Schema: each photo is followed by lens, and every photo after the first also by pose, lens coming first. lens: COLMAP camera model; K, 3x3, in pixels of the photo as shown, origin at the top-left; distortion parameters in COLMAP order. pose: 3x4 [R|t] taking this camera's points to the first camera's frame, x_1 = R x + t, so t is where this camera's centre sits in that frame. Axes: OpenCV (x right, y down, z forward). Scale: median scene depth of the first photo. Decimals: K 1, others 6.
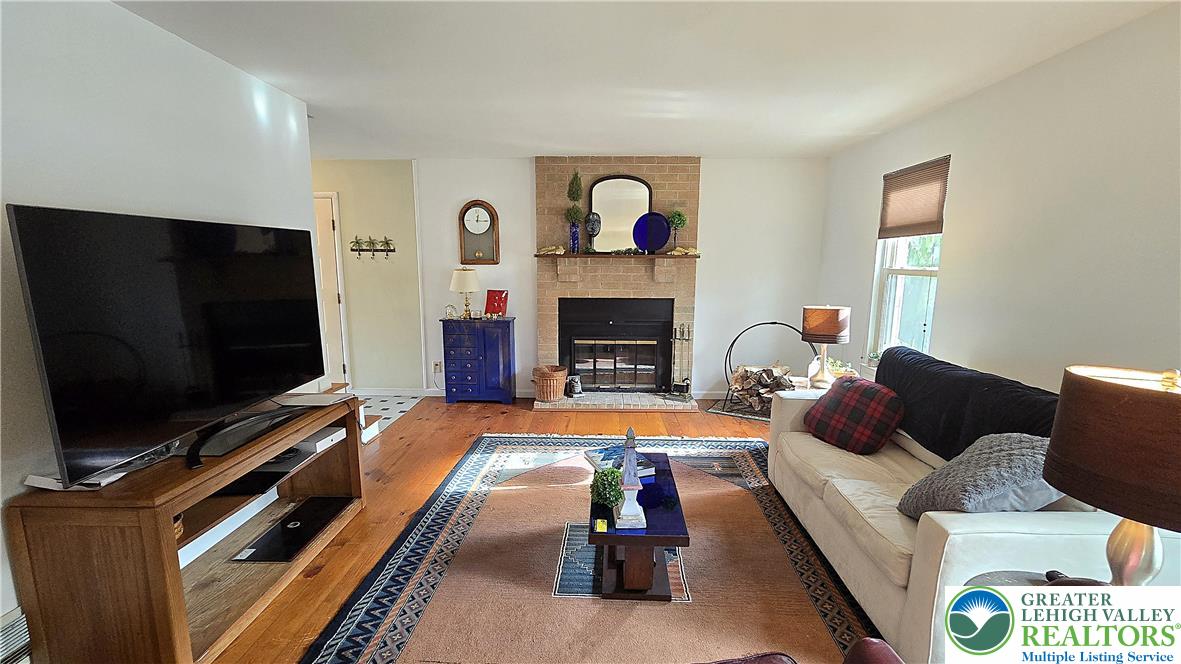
lens RADIAL K [[499.8, 0, 593.1], [0, 499.8, 343.4], [0, 0, 1]] dist [-0.002503, -0.000152]
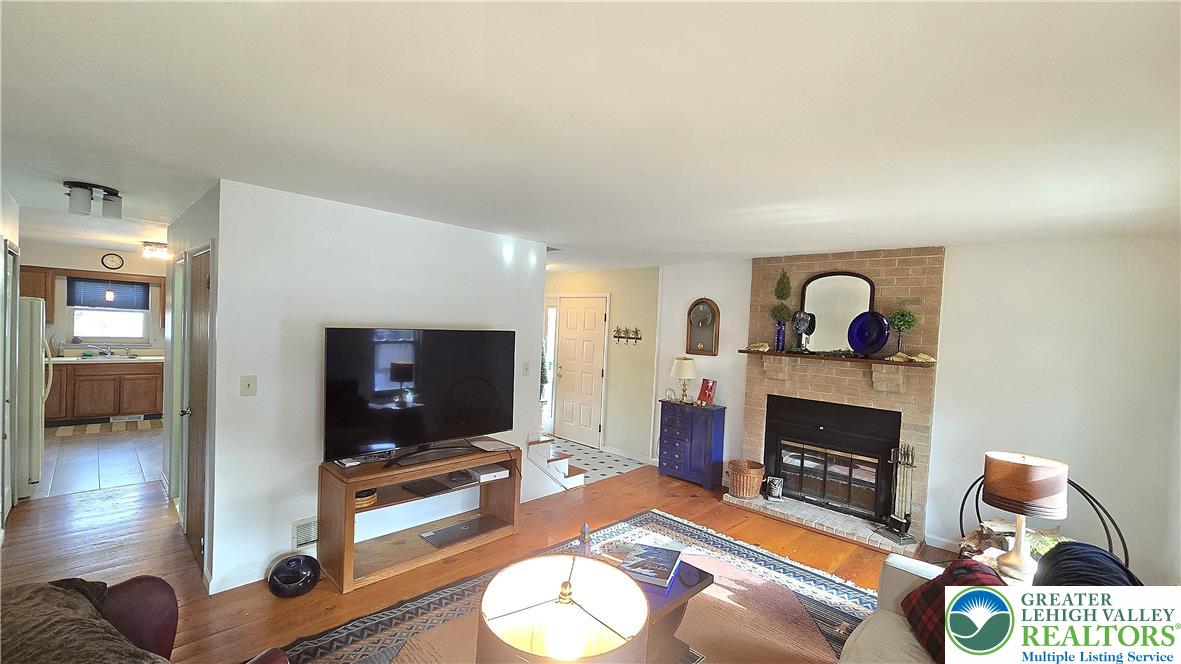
lens RADIAL K [[484.4, 0, 594.8], [0, 484.4, 340.8], [0, 0, 1]] dist [0.001697, -0.000837]
pose [[0.737922, 0.051149, -0.672945, 0.335082], [-0.151621, 0.984199, -0.091454, -0.057978], [0.657634, 0.169518, 0.734017, 0.057475]]
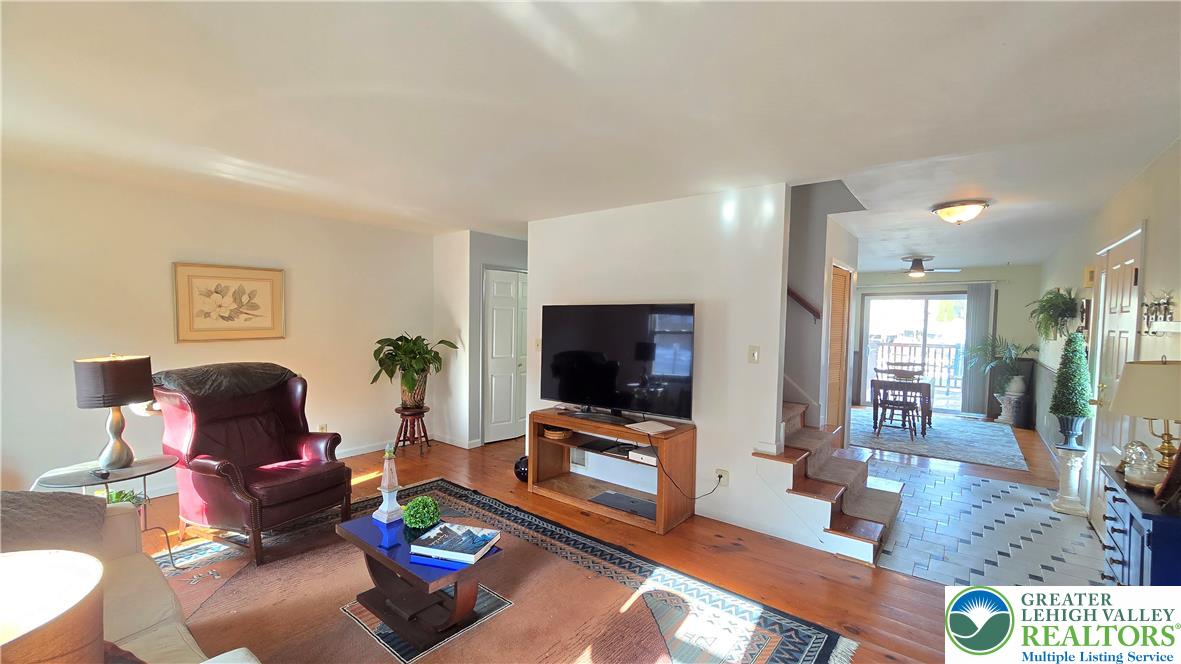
lens RADIAL K [[484.4, 0, 591.6], [0, 484.4, 344.0], [0, 0, 1]] dist [0.001697, -0.000837]
pose [[-0.599748, 0.024914, -0.799801, 0.325837], [-0.150574, 0.978146, 0.143381, -0.150346], [0.785894, 0.206422, -0.582890, 0.883180]]
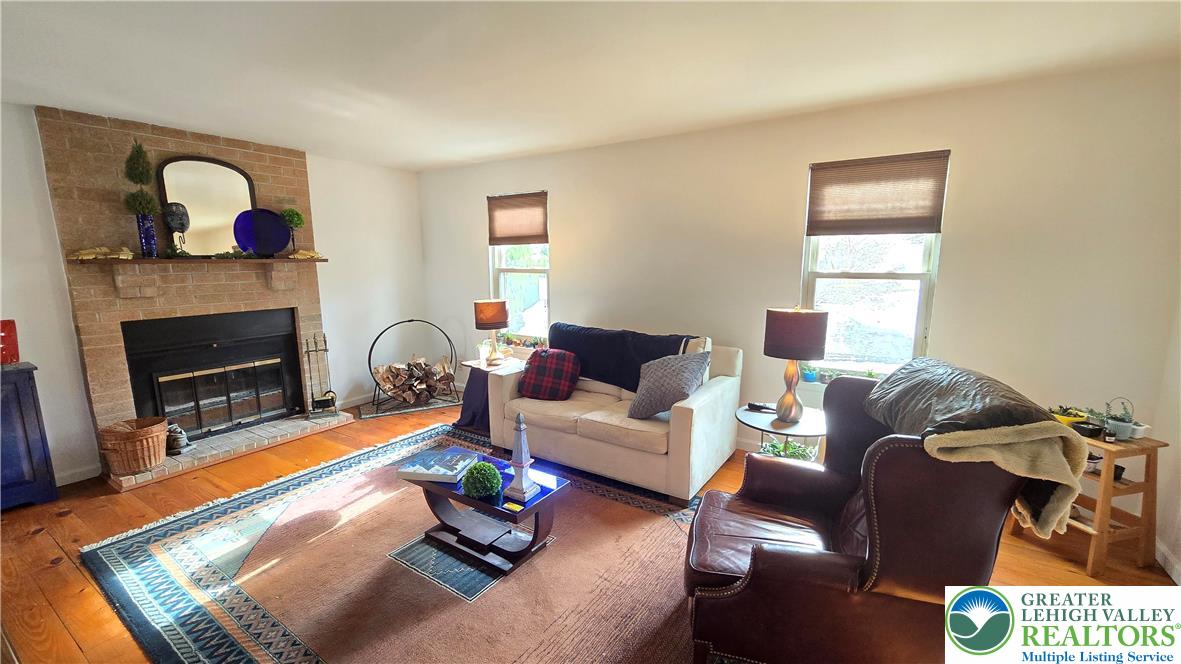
lens RADIAL K [[484.4, 0, 594.9], [0, 484.4, 341.4], [0, 0, 1]] dist [0.001697, -0.000837]
pose [[0.517187, -0.152318, 0.842210, -0.312370], [0.146984, 0.985224, 0.087923, -0.028624], [-0.843157, 0.078319, 0.531933, 0.100135]]
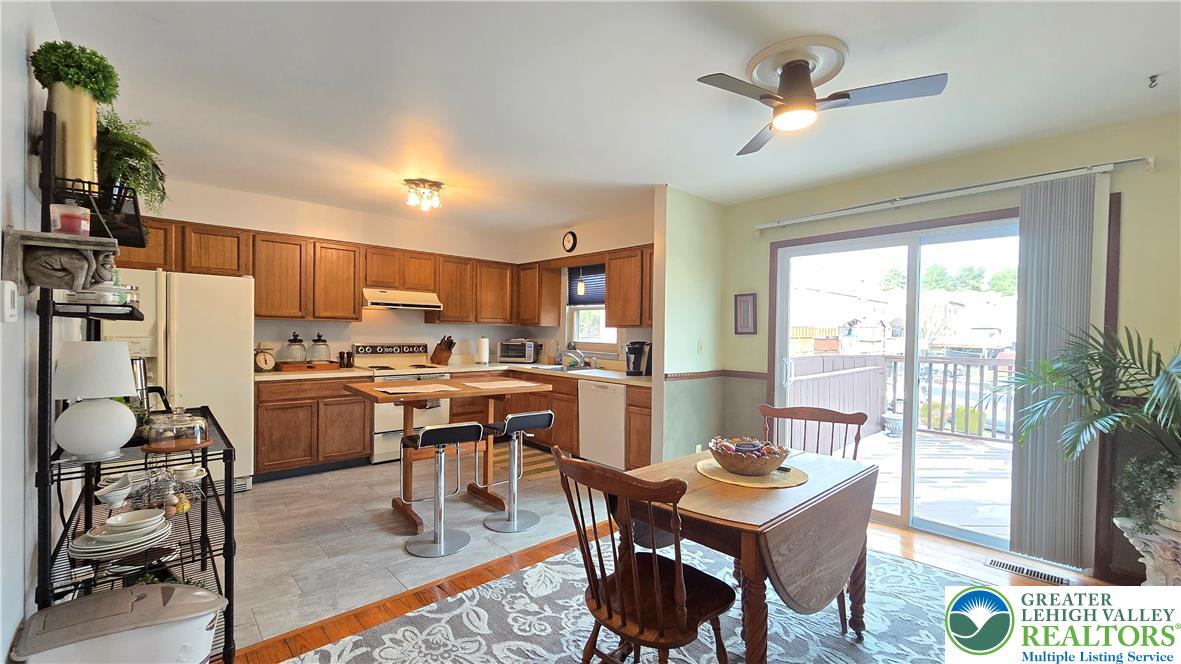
lens RADIAL K [[484.4, 0, 590.8], [0, 484.4, 340.3], [0, 0, 1]] dist [0.001697, -0.000837]
pose [[-0.717170, -0.004427, -0.696885, -1.002701], [-0.132135, 0.982705, 0.129738, -0.132256], [0.684257, 0.185127, -0.705351, 0.977281]]
